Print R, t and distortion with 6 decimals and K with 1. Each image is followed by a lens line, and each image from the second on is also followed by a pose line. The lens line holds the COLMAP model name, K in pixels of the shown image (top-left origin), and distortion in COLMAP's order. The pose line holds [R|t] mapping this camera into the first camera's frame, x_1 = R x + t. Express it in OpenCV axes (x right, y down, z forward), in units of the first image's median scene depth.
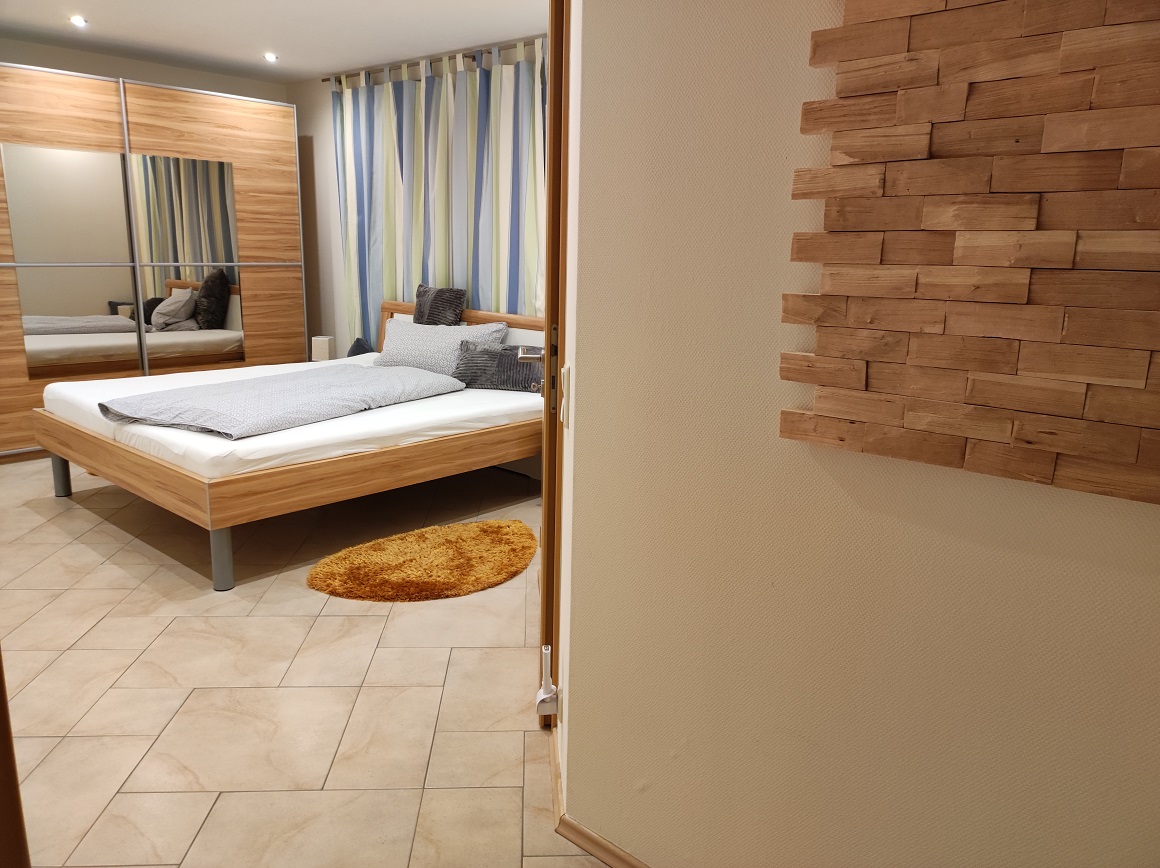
lens RADIAL K [[840.7, 0, 585.3], [0, 840.7, 432.7], [0, 0, 1]] dist [0.026659, -0.031535]
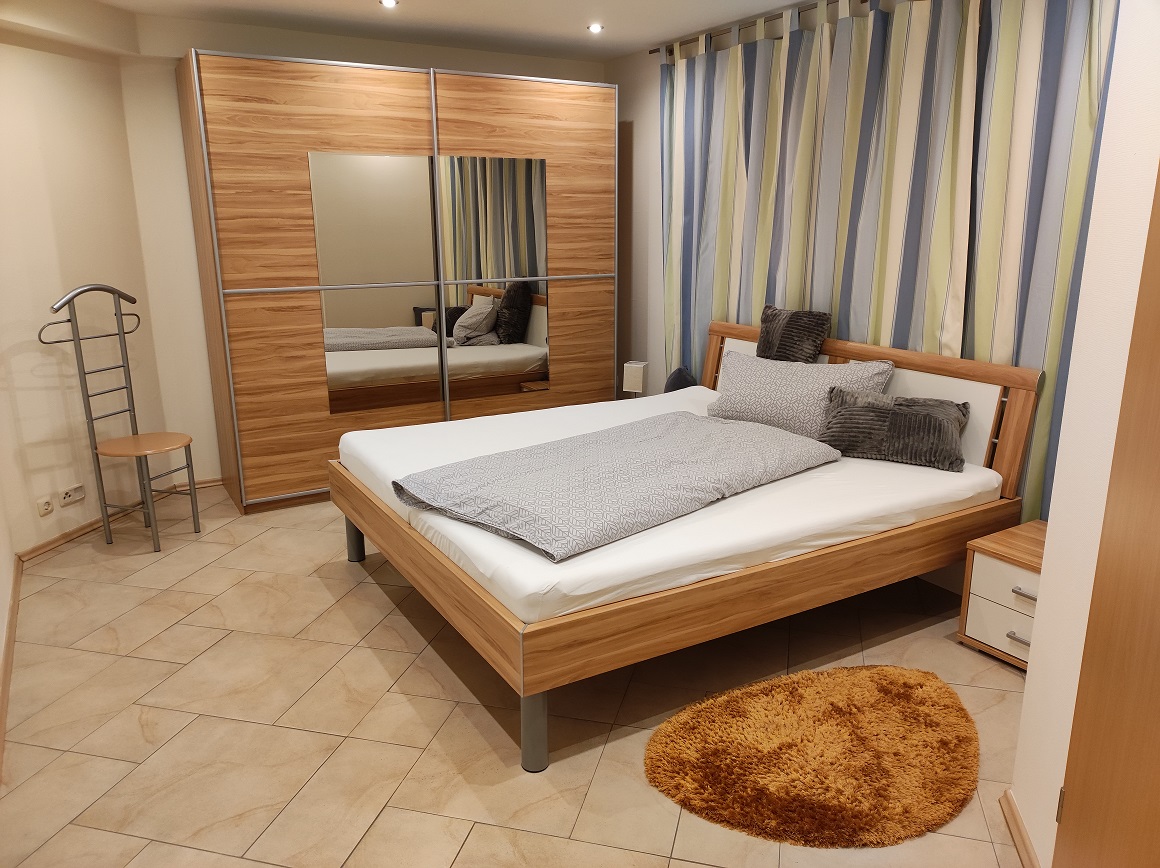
lens RADIAL K [[840.7, 0, 585.3], [0, 840.7, 432.7], [0, 0, 1]] dist [0.026659, -0.031535]
pose [[0.951166, 0.047394, -0.305019, -0.122714], [-0.039484, 0.998706, 0.032055, -0.083460], [0.306143, -0.018446, 0.951807, 0.226276]]
